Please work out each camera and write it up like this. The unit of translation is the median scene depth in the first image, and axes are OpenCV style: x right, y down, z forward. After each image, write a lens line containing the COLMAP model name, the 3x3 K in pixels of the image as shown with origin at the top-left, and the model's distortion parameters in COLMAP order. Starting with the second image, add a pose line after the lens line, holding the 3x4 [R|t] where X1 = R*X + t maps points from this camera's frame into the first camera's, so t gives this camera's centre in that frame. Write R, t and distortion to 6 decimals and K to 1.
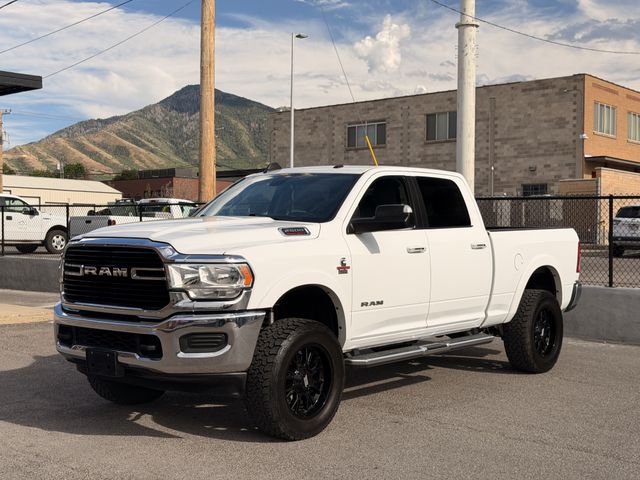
lens RADIAL K [[889.4, 0, 320.0], [0, 889.4, 240.0], [0, 0, 1]] dist [0.222782, -0.622624]
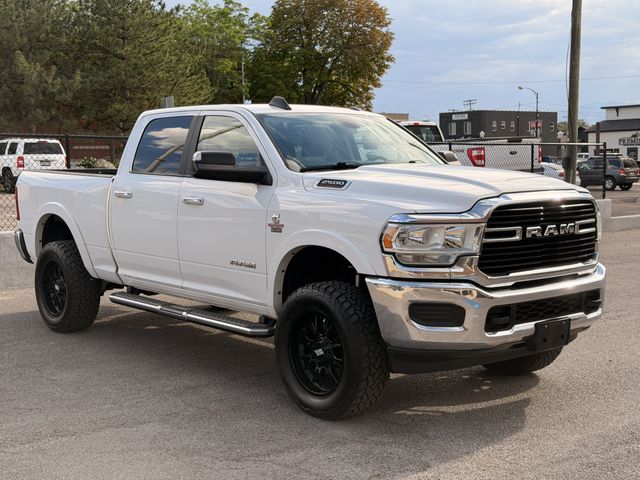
lens RADIAL K [[889.4, 0, 320.0], [0, 889.4, 240.0], [0, 0, 1]] dist [0.222782, -0.622624]
pose [[0.150853, -0.095606, 0.983922, -1.082976], [0.018290, 0.995412, 0.093918, -0.039303], [-0.988387, 0.003828, 0.151909, 1.048771]]
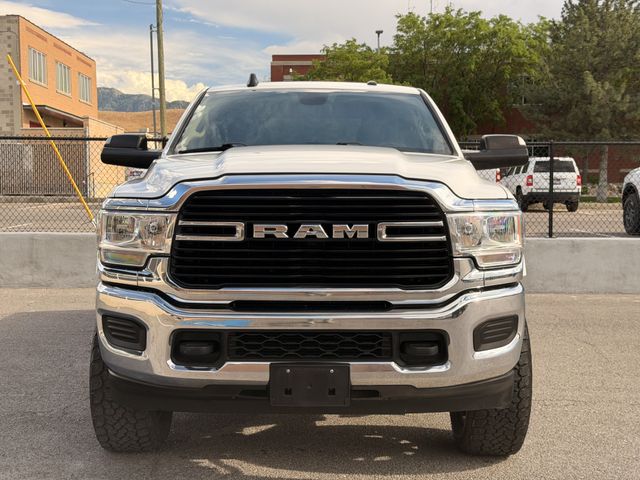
lens RADIAL K [[889.4, 0, 320.0], [0, 889.4, 240.0], [0, 0, 1]] dist [0.222782, -0.622624]
pose [[0.763662, -0.042335, 0.644227, -0.588319], [0.010273, 0.998518, 0.053440, 0.009317], [-0.645535, -0.034192, 0.762965, 0.532541]]
